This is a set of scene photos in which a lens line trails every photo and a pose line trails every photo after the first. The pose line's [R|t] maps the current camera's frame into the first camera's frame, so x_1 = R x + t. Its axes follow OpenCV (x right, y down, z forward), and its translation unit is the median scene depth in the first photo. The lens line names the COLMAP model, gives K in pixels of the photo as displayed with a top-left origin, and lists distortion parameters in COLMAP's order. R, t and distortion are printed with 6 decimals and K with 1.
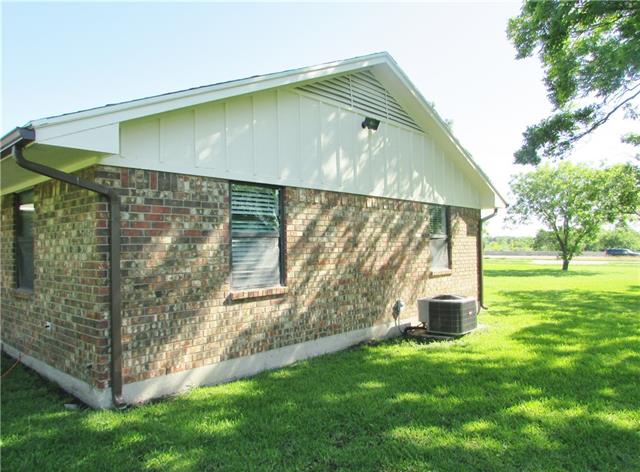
lens RADIAL K [[476.2, 0, 320.0], [0, 476.2, 236.0], [0, 0, 1]] dist [0.002706, 0.007272]
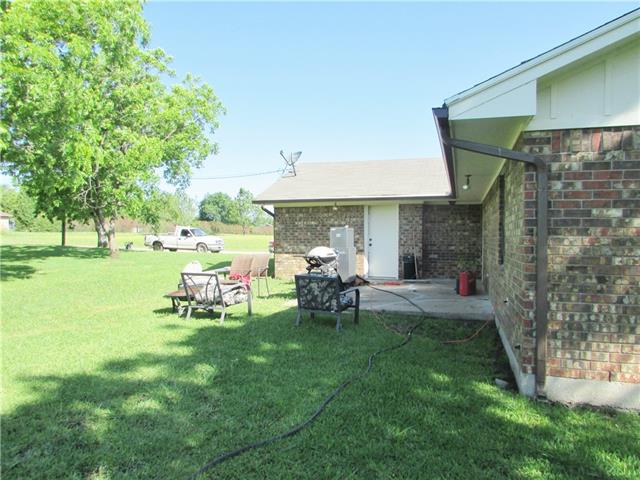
lens RADIAL K [[466.8, 0, 320.0], [0, 466.8, 240.0], [0, 0, 1]] dist [-0.000019, 0.000967]
pose [[0.434289, 0.023388, -0.900470, 0.097608], [0.001757, 0.999639, 0.026811, 0.018904], [0.900772, -0.013225, 0.434091, 0.131808]]
